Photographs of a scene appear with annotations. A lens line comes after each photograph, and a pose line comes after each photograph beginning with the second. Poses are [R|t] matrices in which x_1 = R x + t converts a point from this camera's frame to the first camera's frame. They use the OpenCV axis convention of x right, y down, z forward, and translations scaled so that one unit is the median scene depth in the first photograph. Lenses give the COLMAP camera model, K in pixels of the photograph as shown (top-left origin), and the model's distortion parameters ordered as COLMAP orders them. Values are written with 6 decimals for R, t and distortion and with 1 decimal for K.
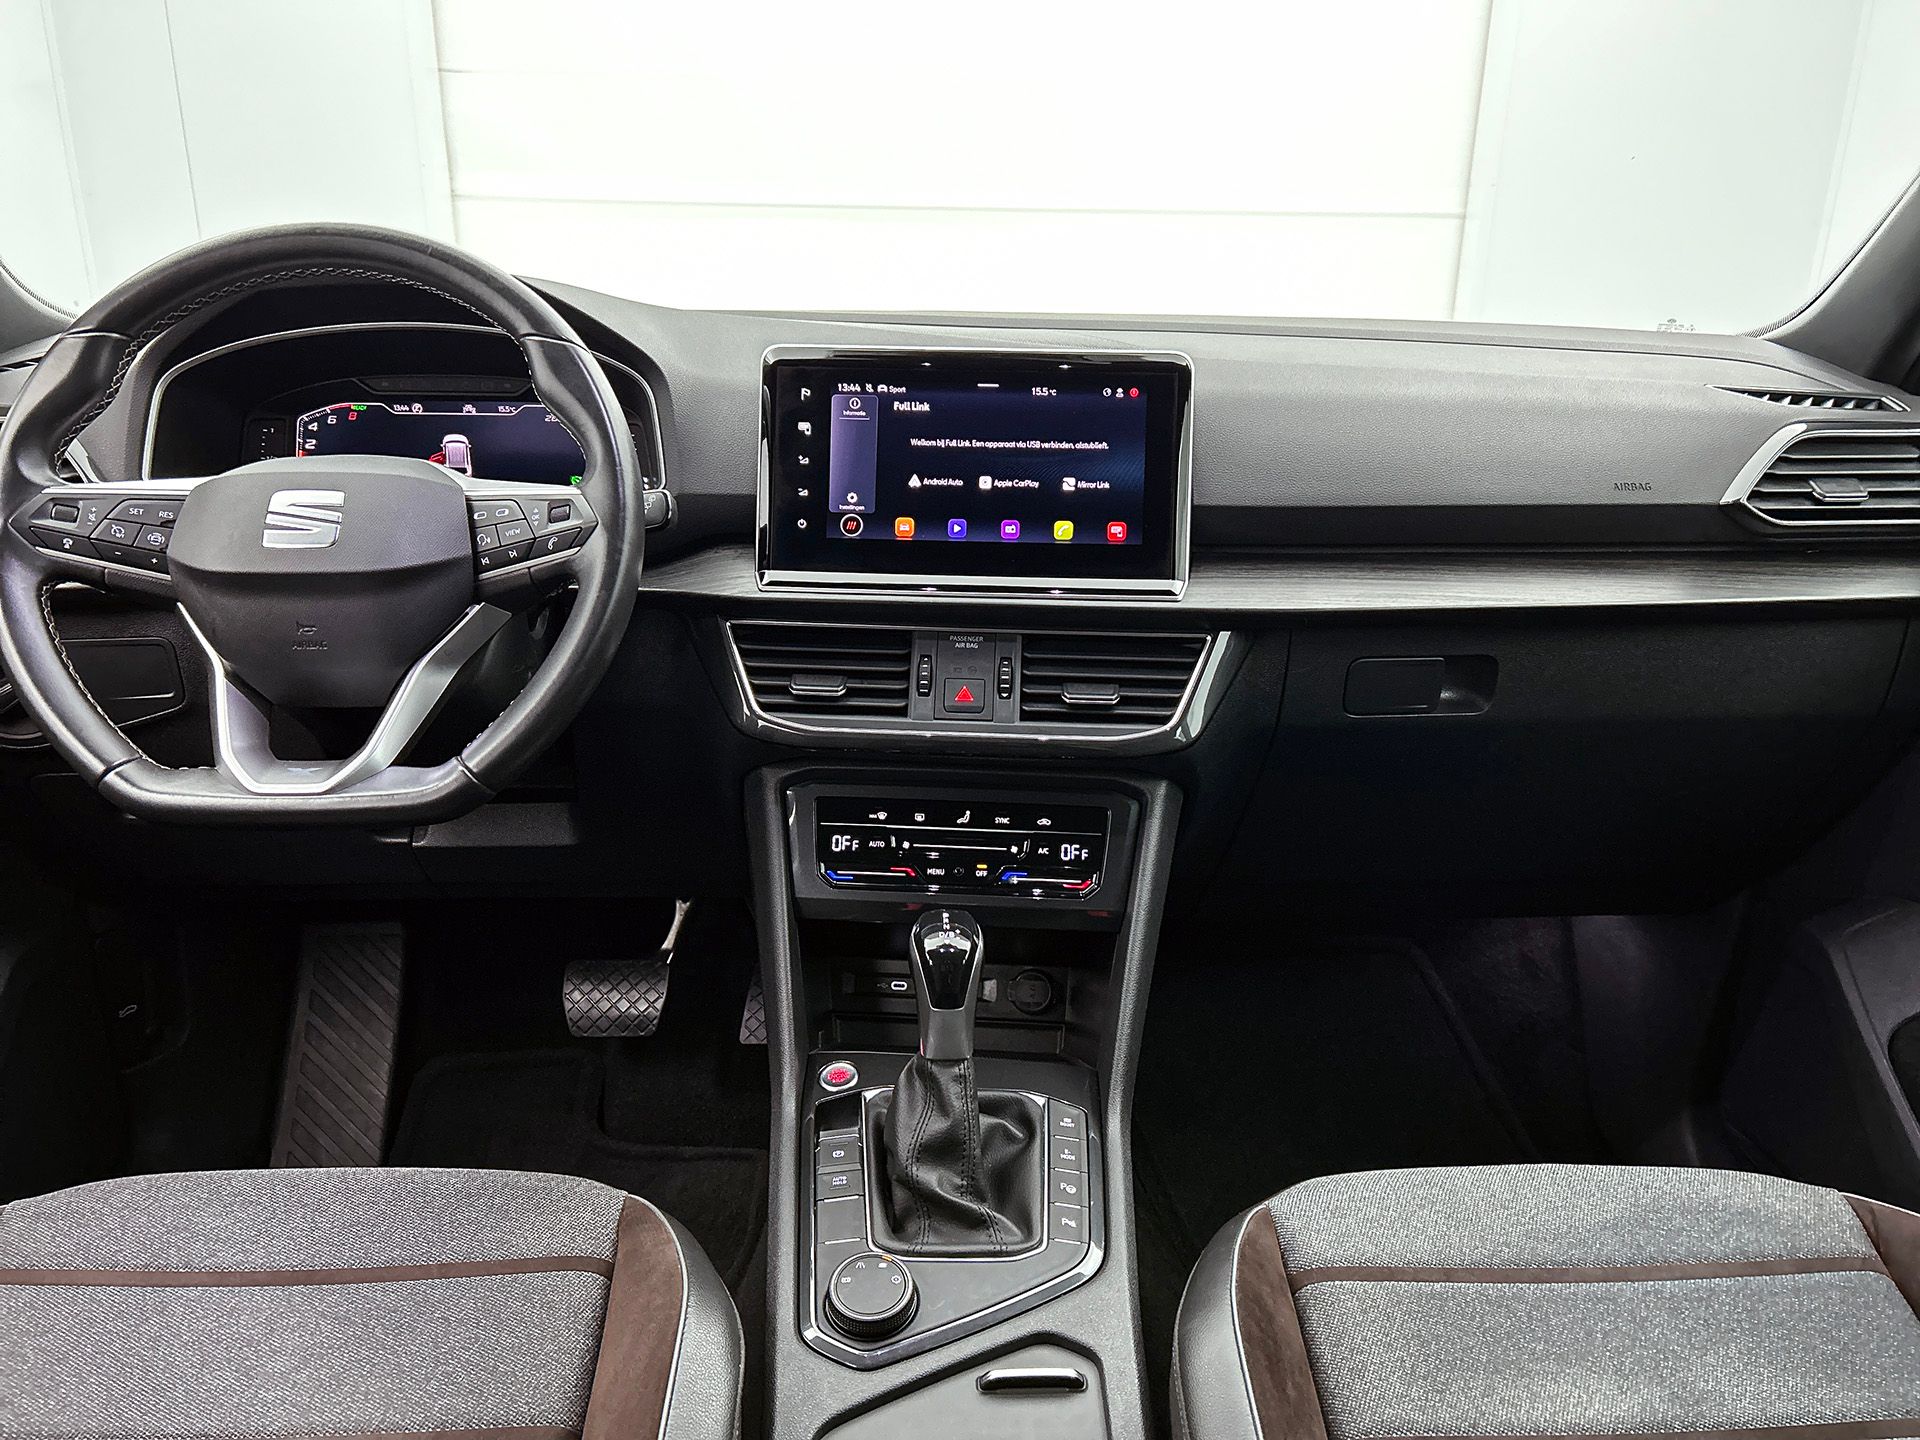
lens RADIAL K [[1463.6, 0, 956.1], [0, 1463.6, 724.1], [0, 0, 1]] dist [0.034672, -0.022060]
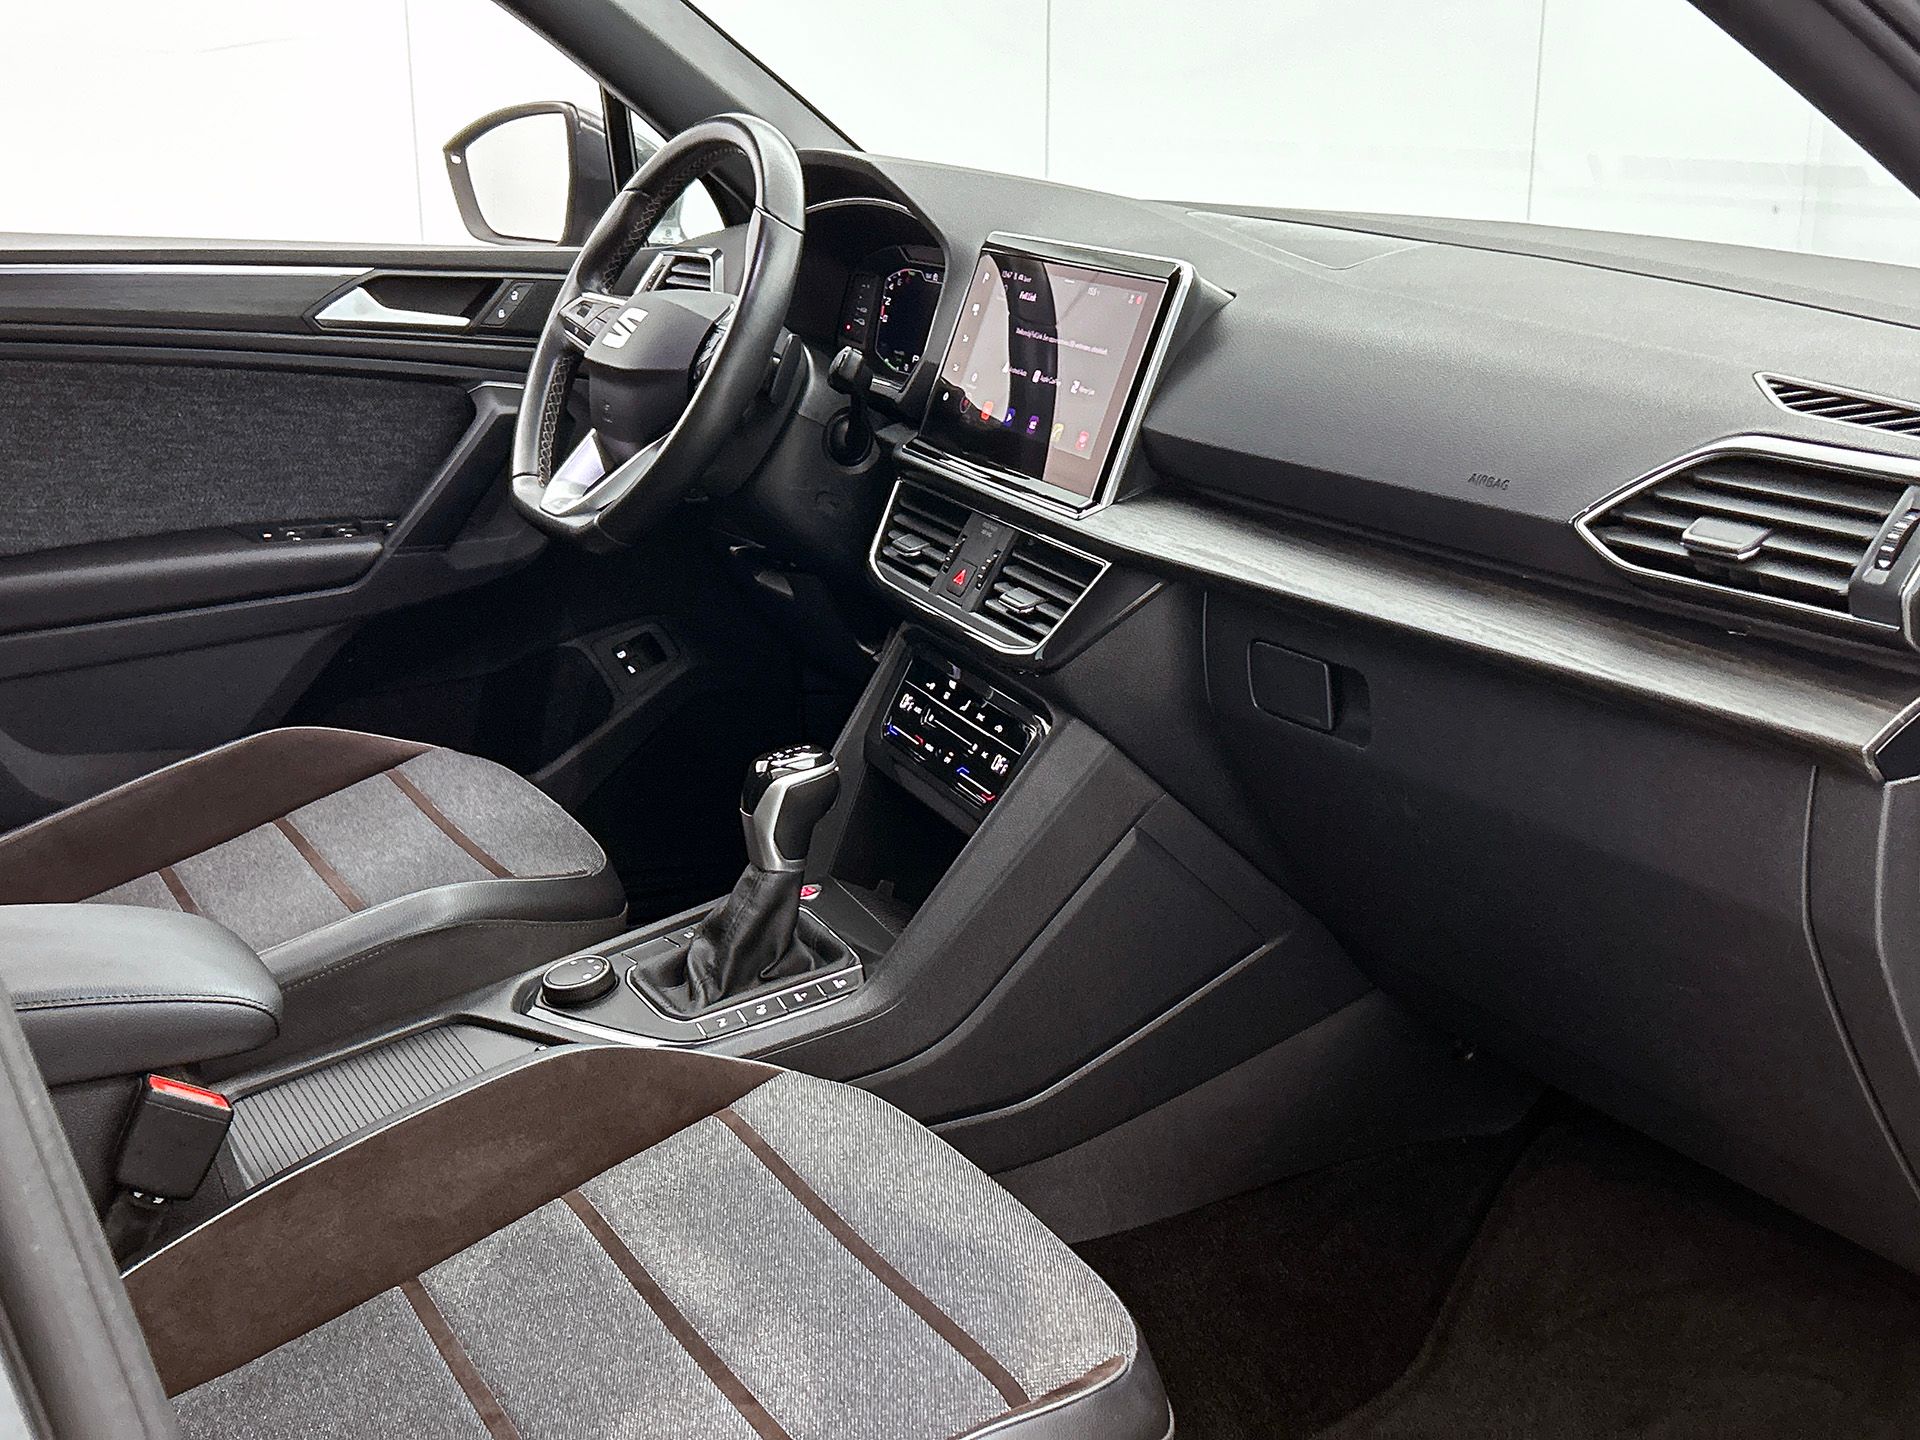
lens RADIAL K [[2194.1, 0, 962.7], [0, 2194.1, 723.8], [0, 0, 1]] dist [0.036332, 0.000000]
pose [[0.469301, 0.242517, -0.849083, 1.474824], [-0.290102, 0.950520, 0.111146, -0.103948], [0.834025, 0.194159, 0.516434, 0.268209]]
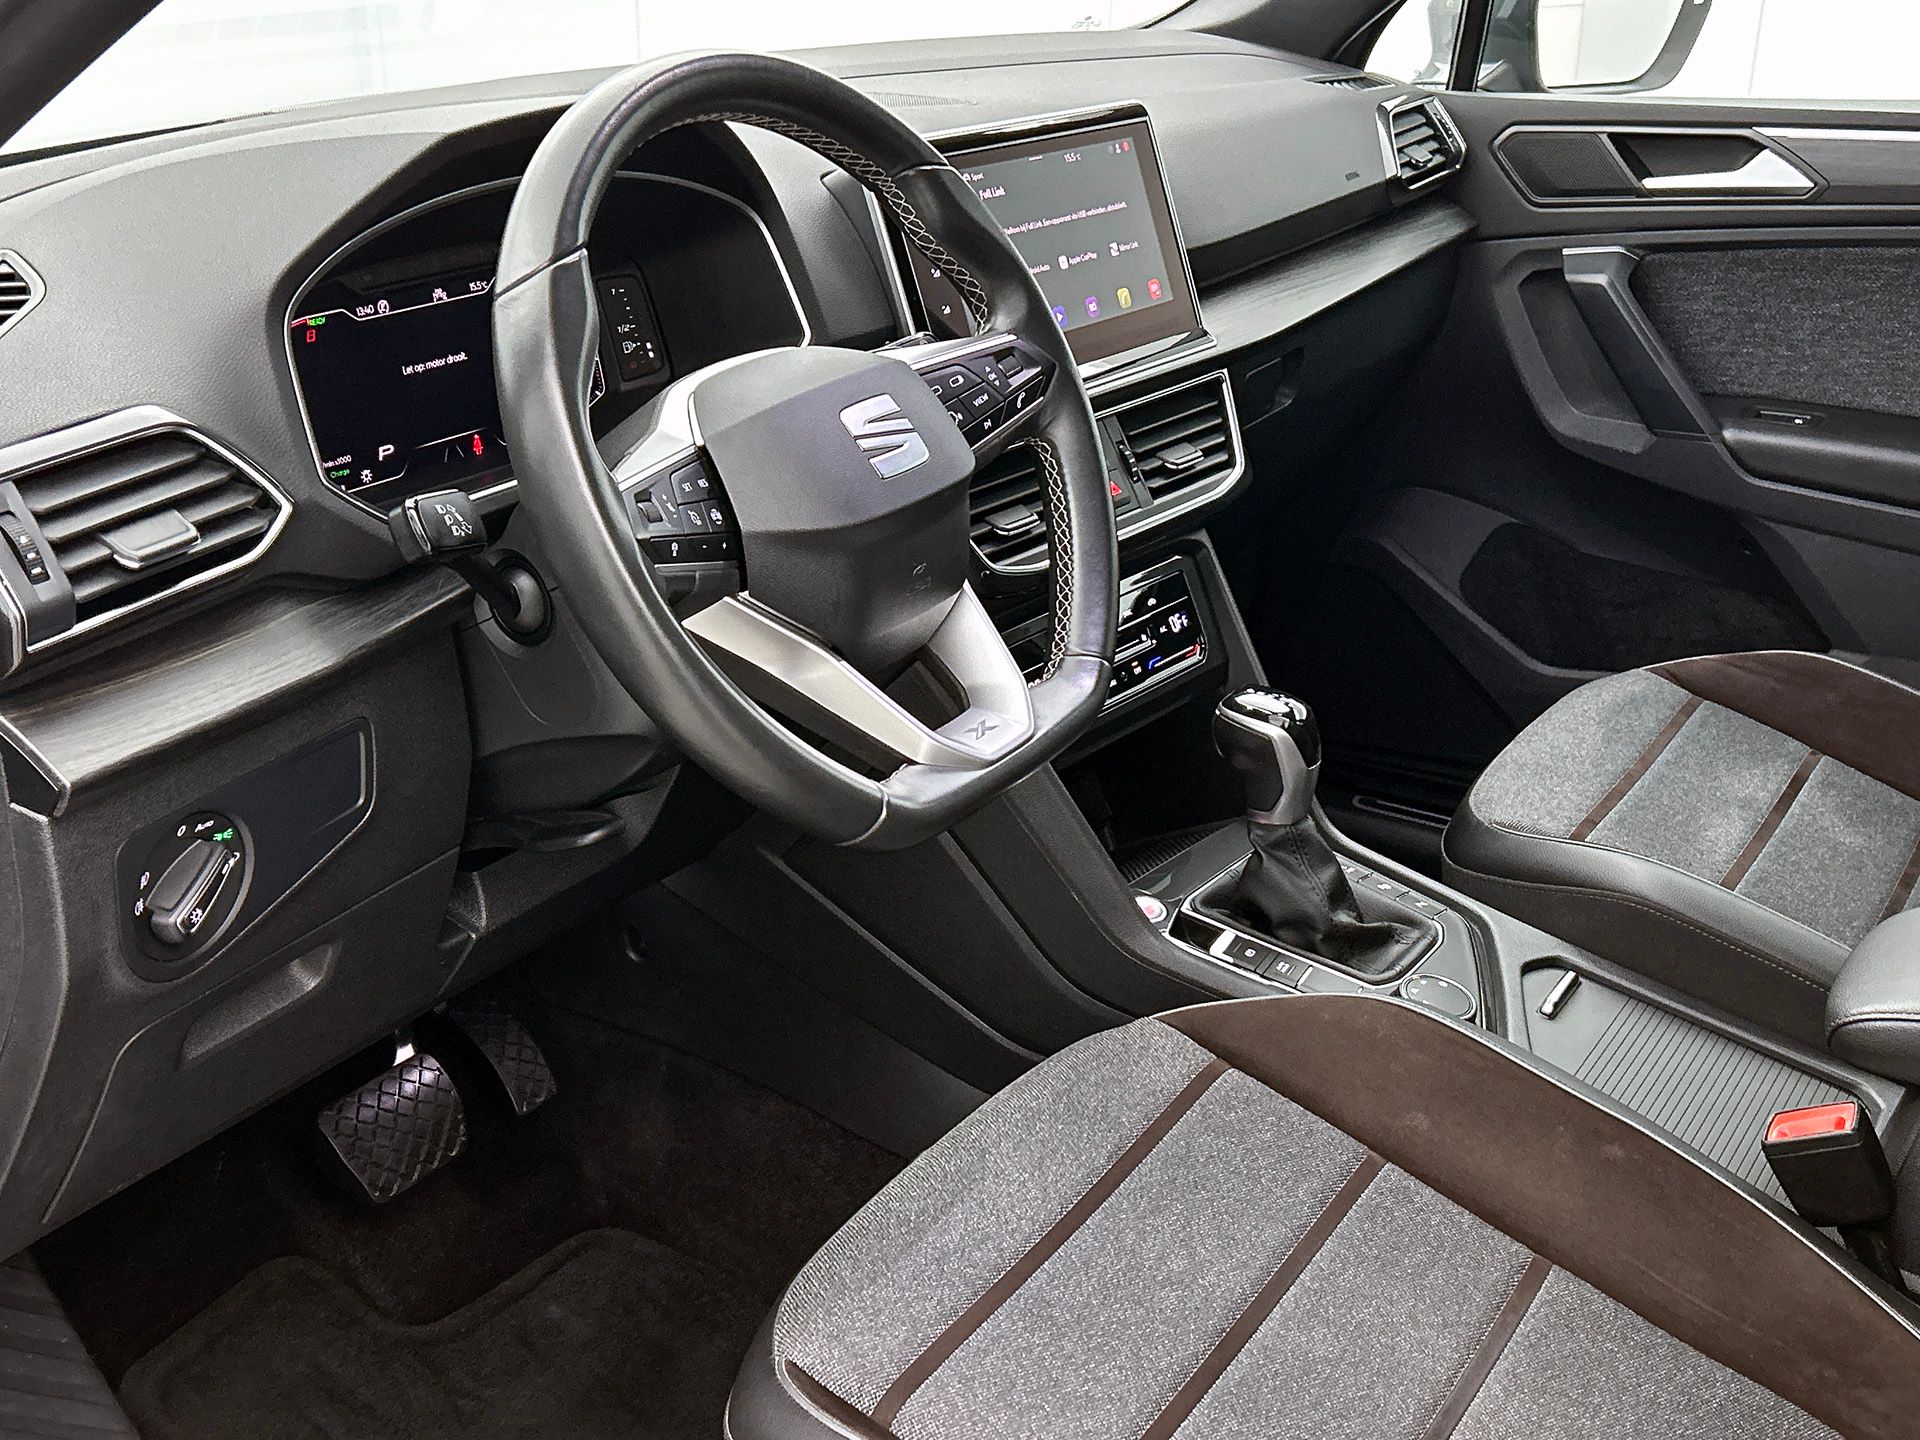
lens RADIAL K [[2190.1, 0, 963.6], [0, 2190.1, 722.2], [0, 0, 1]] dist [0.057471, 0.000000]
pose [[0.562681, -0.322778, 0.761055, -1.314801], [0.274004, 0.941402, 0.196684, -0.204330], [-0.779943, 0.097862, 0.618152, 0.243967]]
